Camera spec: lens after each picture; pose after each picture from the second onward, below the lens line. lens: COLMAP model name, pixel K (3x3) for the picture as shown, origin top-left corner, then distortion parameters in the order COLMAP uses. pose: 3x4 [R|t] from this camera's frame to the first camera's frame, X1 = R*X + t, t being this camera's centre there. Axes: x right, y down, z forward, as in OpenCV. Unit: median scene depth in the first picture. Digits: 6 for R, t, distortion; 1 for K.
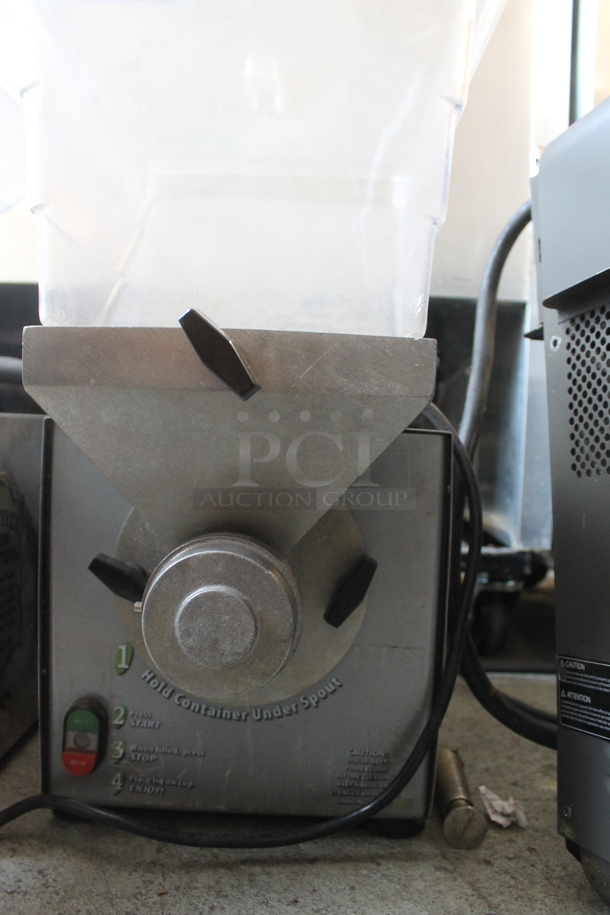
lens RADIAL K [[760.4, 0, 323.1], [0, 760.4, 457.9], [0, 0, 1]] dist [-0.157358, 0.129921]
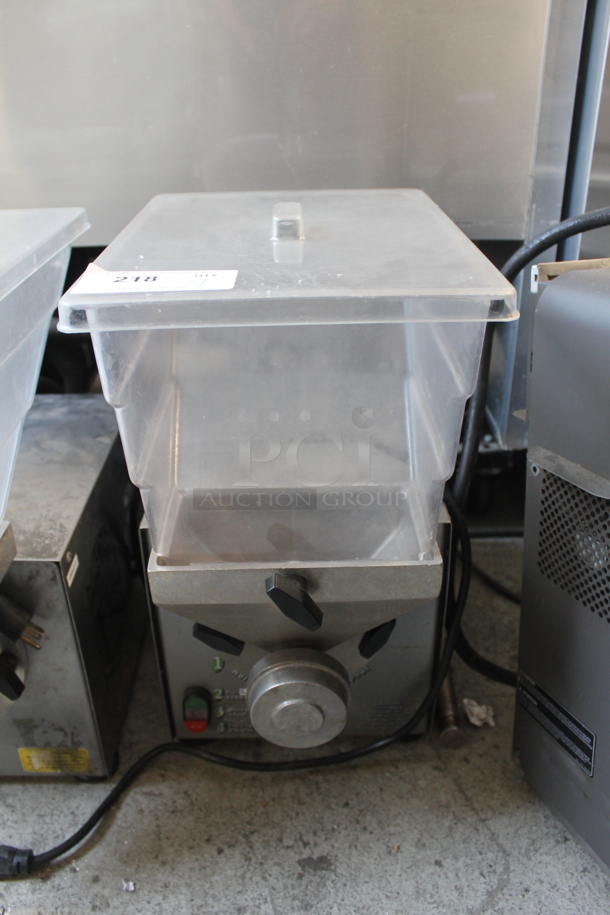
lens RADIAL K [[760.4, 0, 323.1], [0, 760.4, 457.9], [0, 0, 1]] dist [-0.157358, 0.129921]
pose [[0.998810, -0.048770, 0.000517, -0.051101], [0.043919, 0.903970, 0.425335, -0.741356], [-0.021211, -0.424806, 0.905036, -0.151455]]
